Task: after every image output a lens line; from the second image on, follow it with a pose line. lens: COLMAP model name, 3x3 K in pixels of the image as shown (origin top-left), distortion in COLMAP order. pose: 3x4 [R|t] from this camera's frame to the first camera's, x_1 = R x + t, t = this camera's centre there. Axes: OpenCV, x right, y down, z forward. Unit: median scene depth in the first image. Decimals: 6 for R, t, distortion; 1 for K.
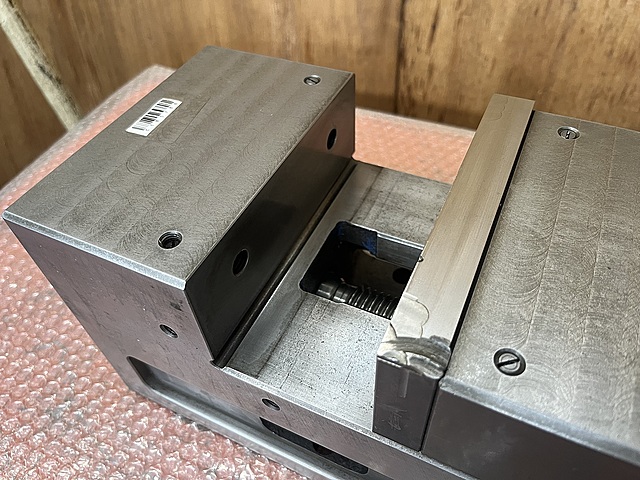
lens RADIAL K [[505.7, 0, 320.0], [0, 505.7, 240.0], [0, 0, 1]] dist [-0.001245, 0.000724]
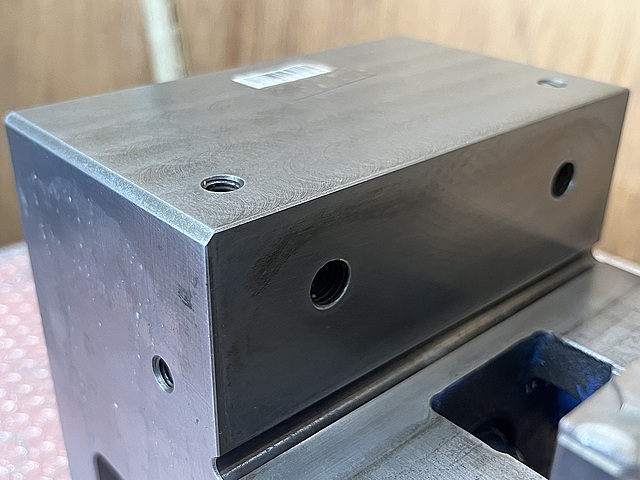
lens RADIAL K [[760.4, 0, 320.0], [0, 760.4, 240.0], [0, 0, 1]] dist [0.019514, 0.014706]
pose [[0.921852, 0.228873, -0.312738, 0.059834], [-0.323443, 0.898906, -0.295554, 0.211760], [0.213478, 0.373610, 0.902686, 0.238934]]
